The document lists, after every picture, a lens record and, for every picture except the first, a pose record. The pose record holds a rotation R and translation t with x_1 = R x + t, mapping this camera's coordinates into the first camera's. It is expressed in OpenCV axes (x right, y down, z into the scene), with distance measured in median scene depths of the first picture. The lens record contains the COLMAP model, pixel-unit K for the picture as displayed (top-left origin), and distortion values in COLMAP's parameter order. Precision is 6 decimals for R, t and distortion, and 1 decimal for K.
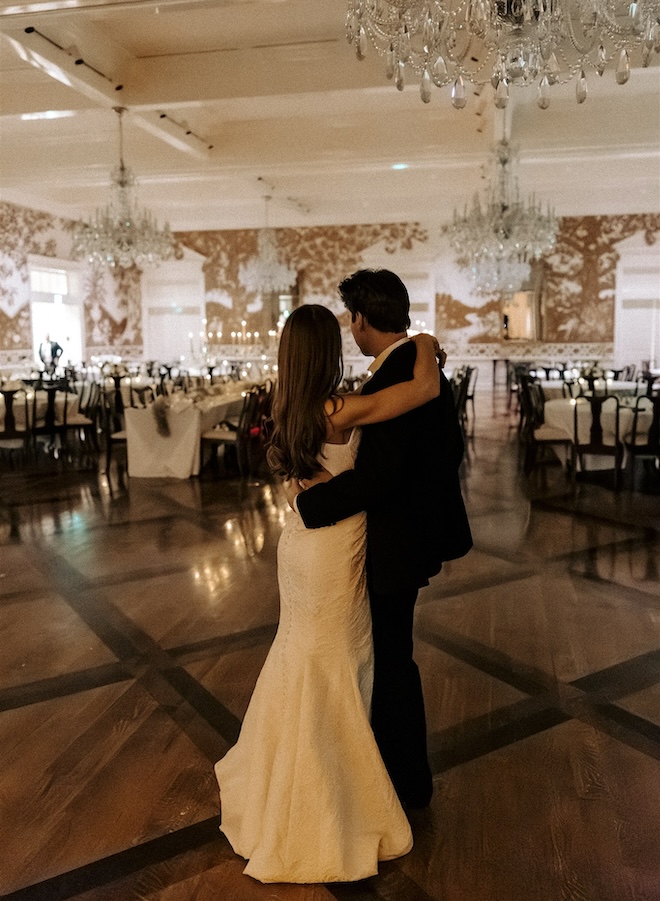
lens RADIAL K [[798.1, 0, 329.3], [0, 798.1, 451.7], [0, 0, 1]] dist [-0.007525, -0.002687]
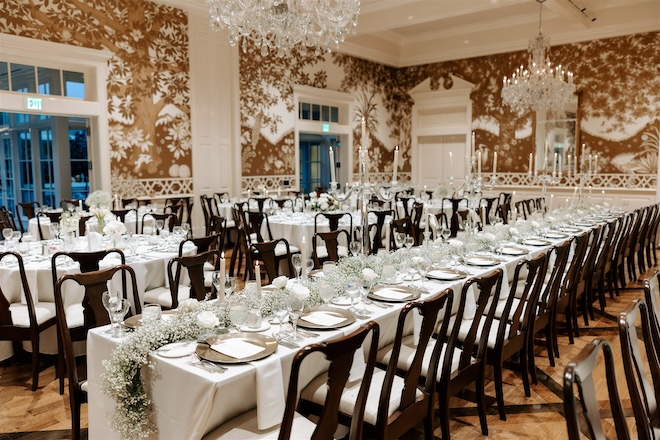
lens RADIAL K [[508.4, 0, 327.0], [0, 508.4, 219.2], [0, 0, 1]] dist [-0.029799, -0.002227]
pose [[0.888561, 0.051590, -0.455849, -0.022763], [-0.069868, 0.997283, -0.023325, -0.049978], [0.453407, 0.052575, 0.889752, 0.373597]]
